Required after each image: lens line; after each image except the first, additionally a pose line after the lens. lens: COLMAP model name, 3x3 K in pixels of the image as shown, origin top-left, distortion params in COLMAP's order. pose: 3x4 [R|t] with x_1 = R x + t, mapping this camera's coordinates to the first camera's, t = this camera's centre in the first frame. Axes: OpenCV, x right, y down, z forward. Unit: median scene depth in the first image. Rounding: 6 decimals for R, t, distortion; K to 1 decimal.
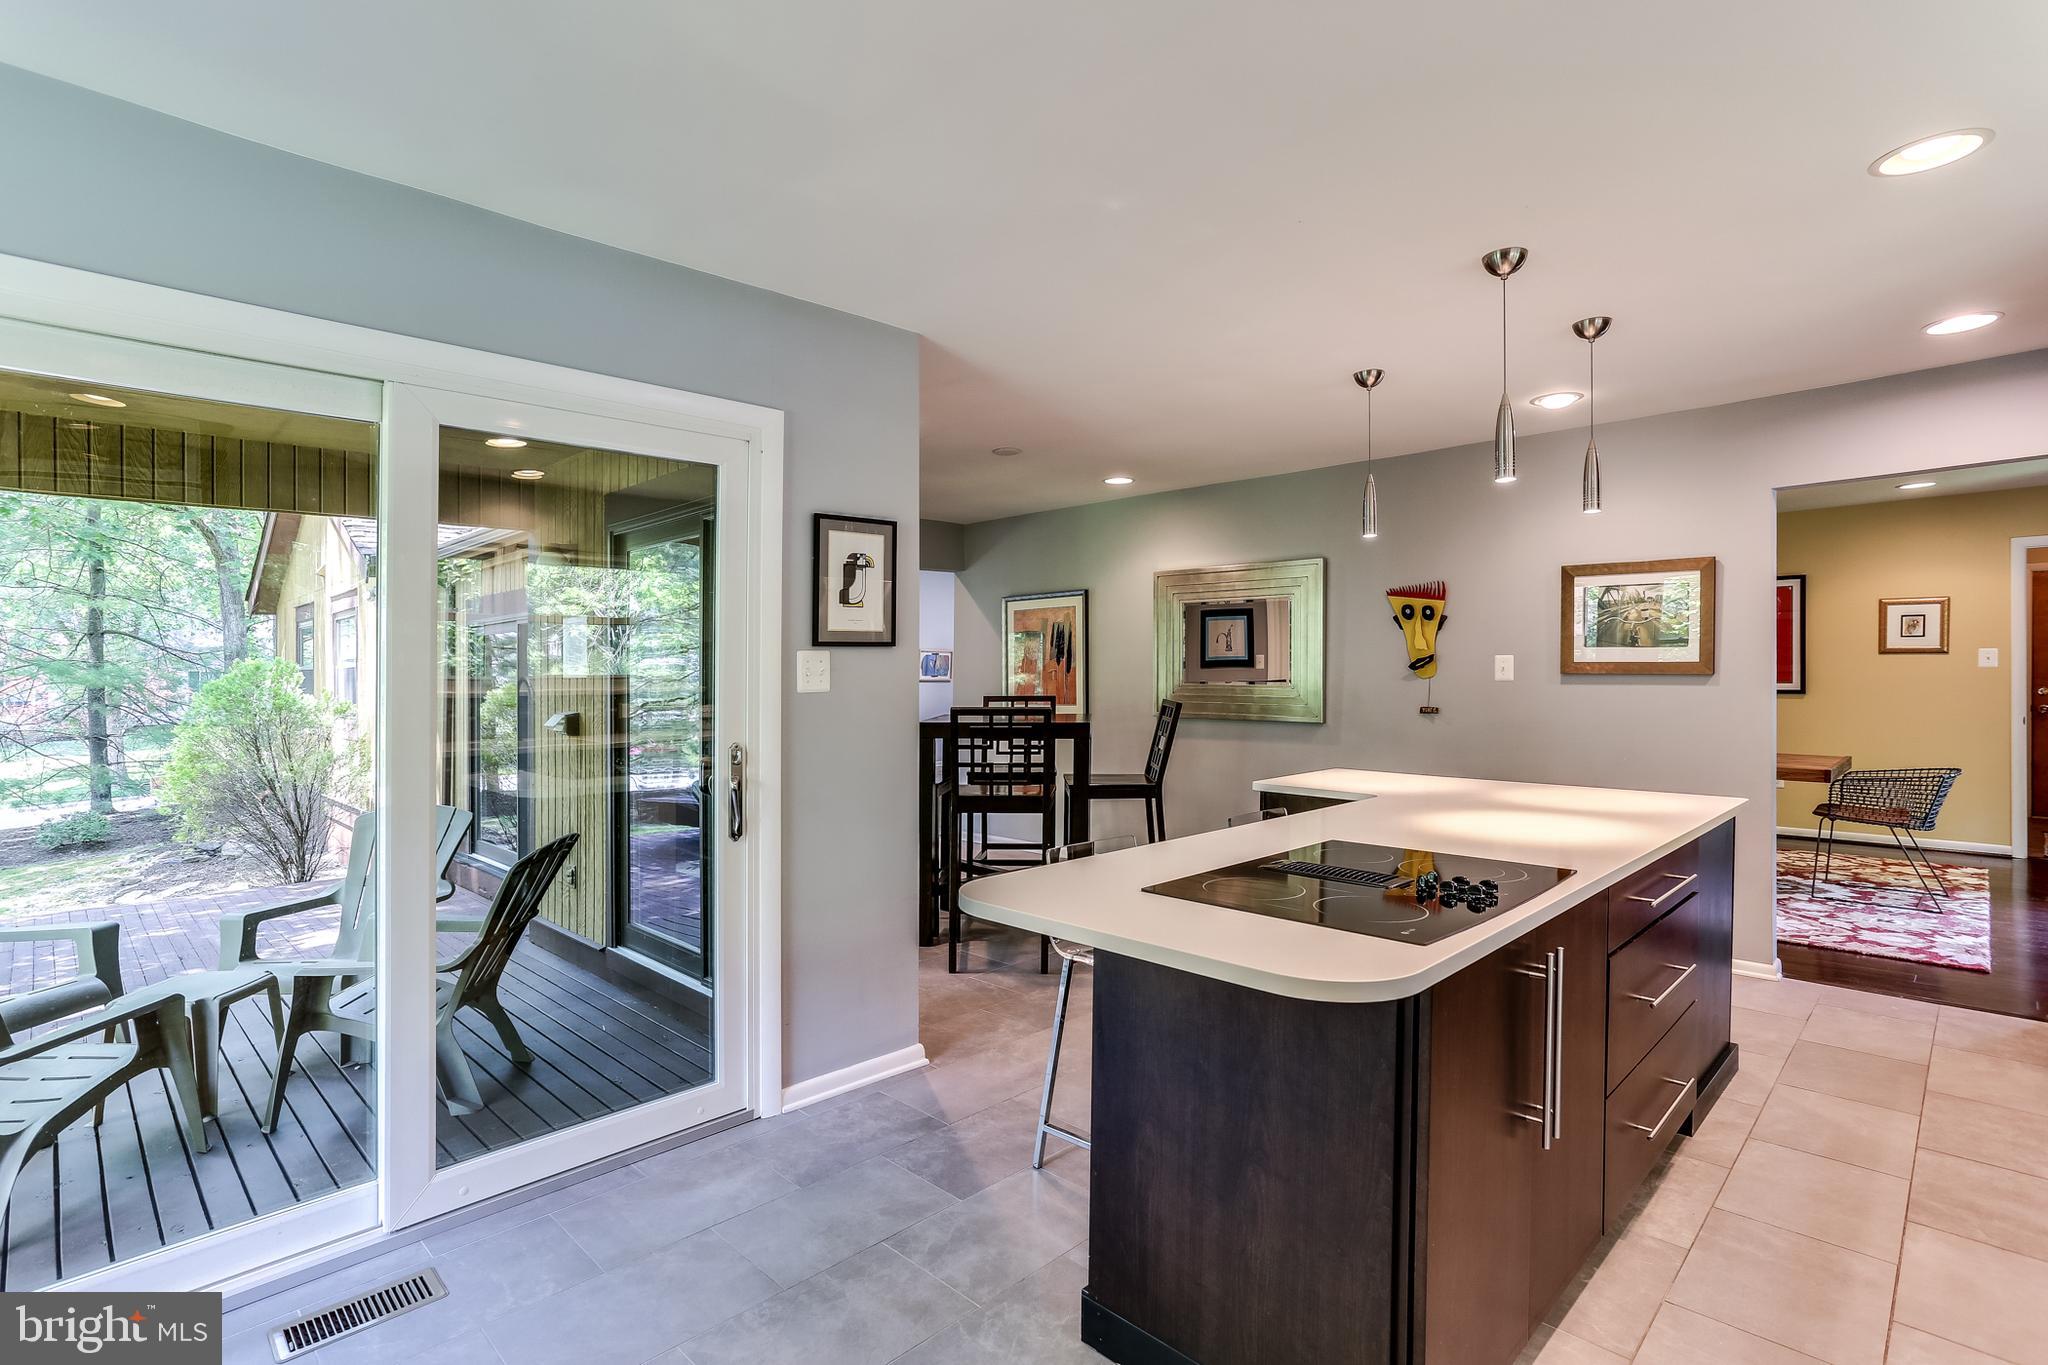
lens RADIAL K [[1013.9, 0, 1029.2], [0, 1013.9, 665.5], [0, 0, 1]] dist [-0.050634, 0.037207]
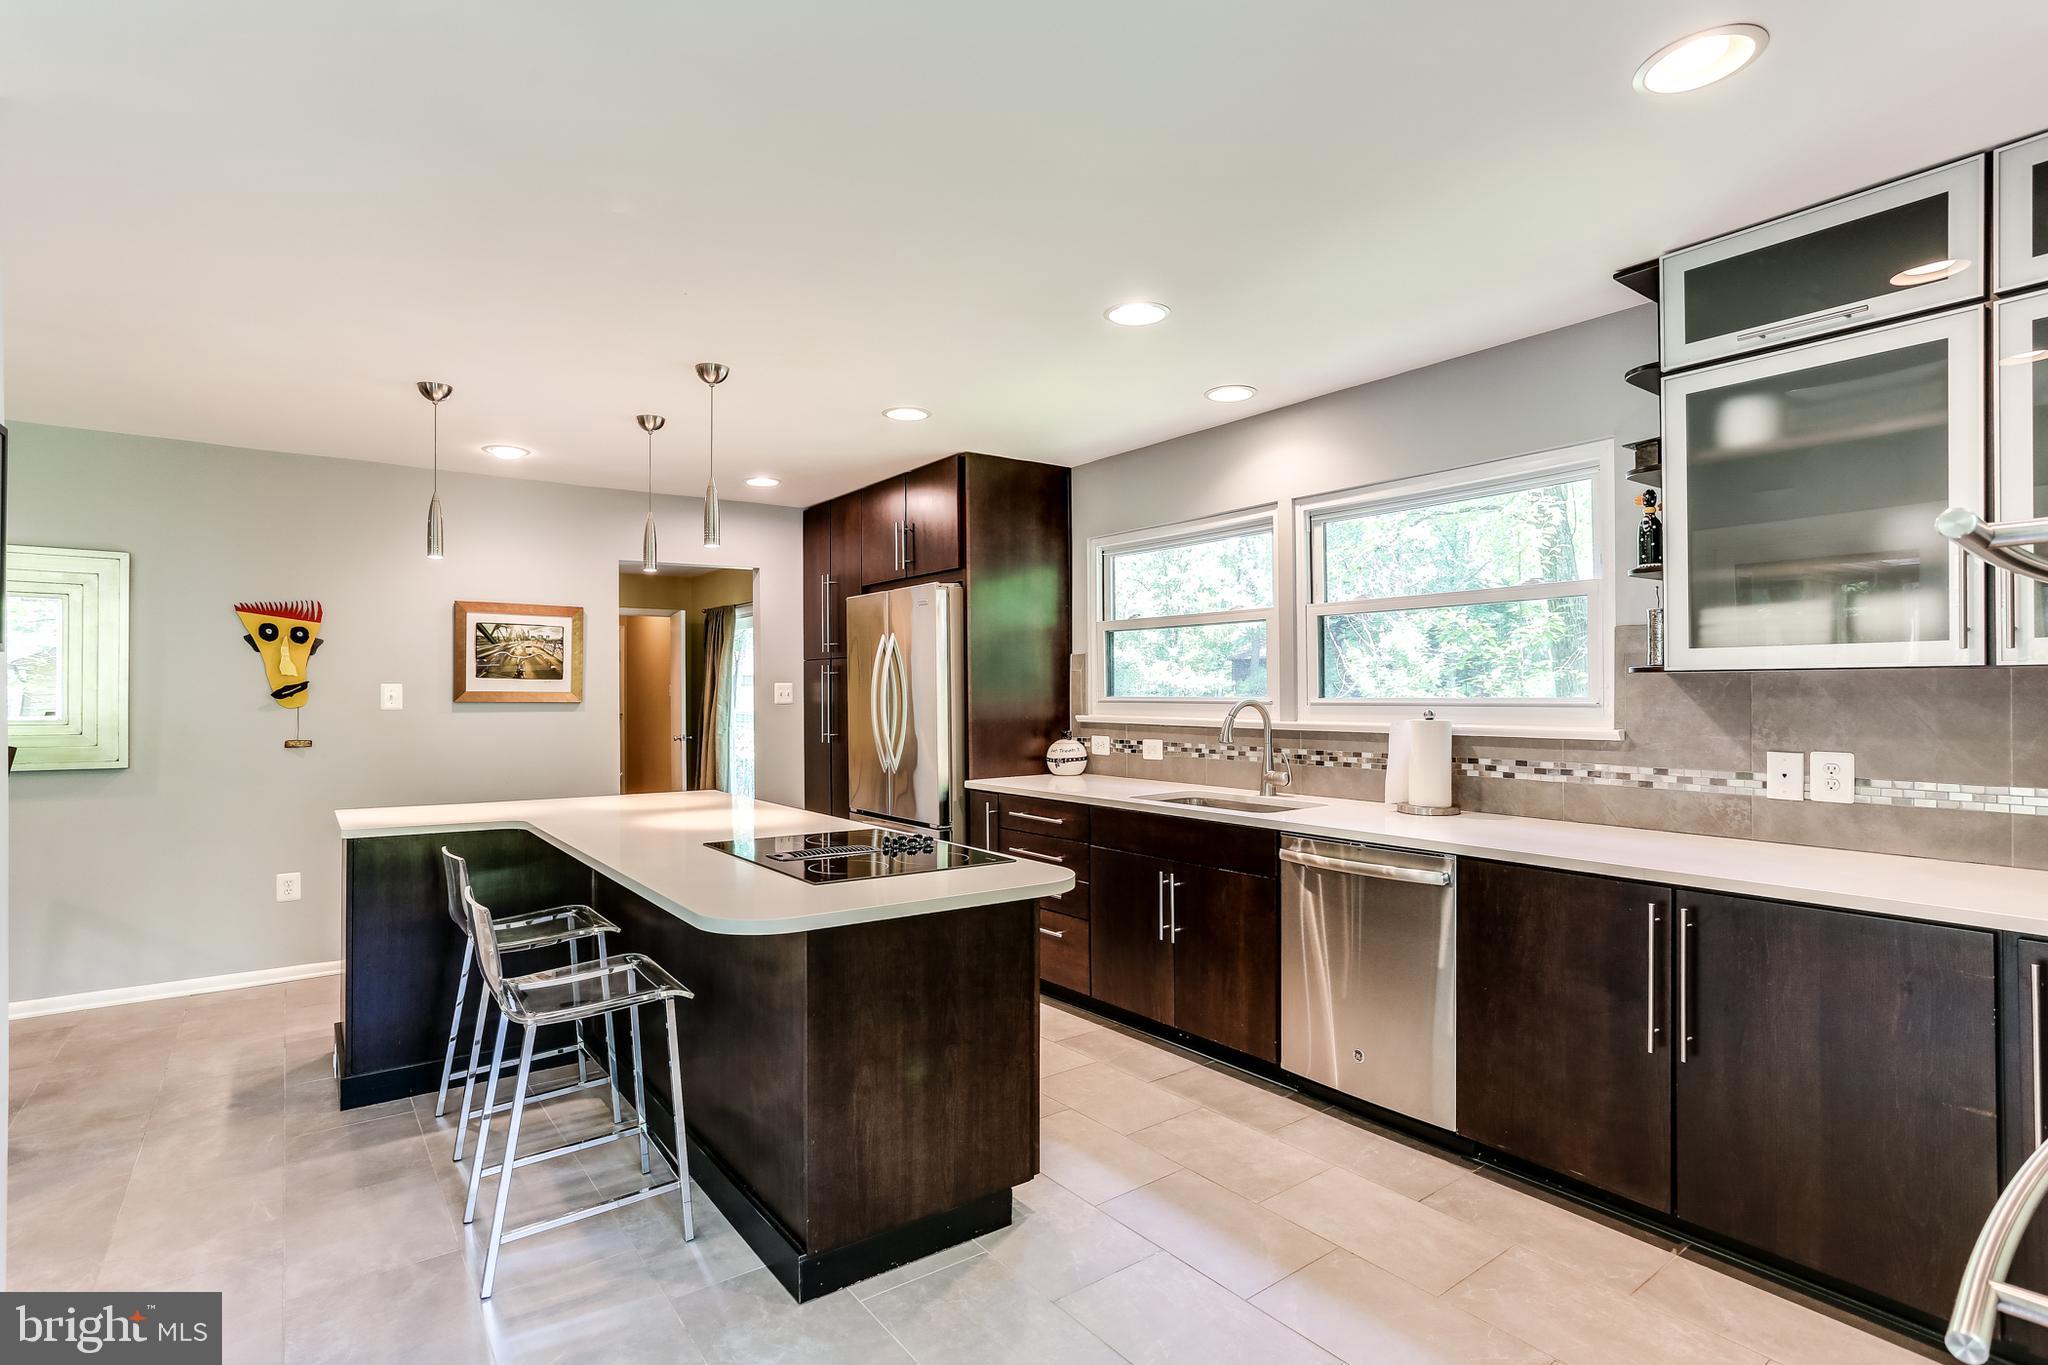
lens RADIAL K [[967.5, 0, 1024.0], [0, 967.5, 682.5], [0, 0, 1]] dist [-0.000686, -0.000043]
pose [[0.152337, 0.019578, 0.988135, -0.388035], [0.000471, 0.999802, -0.019882, 0.008069], [-0.988328, 0.003494, 0.152298, 0.247695]]
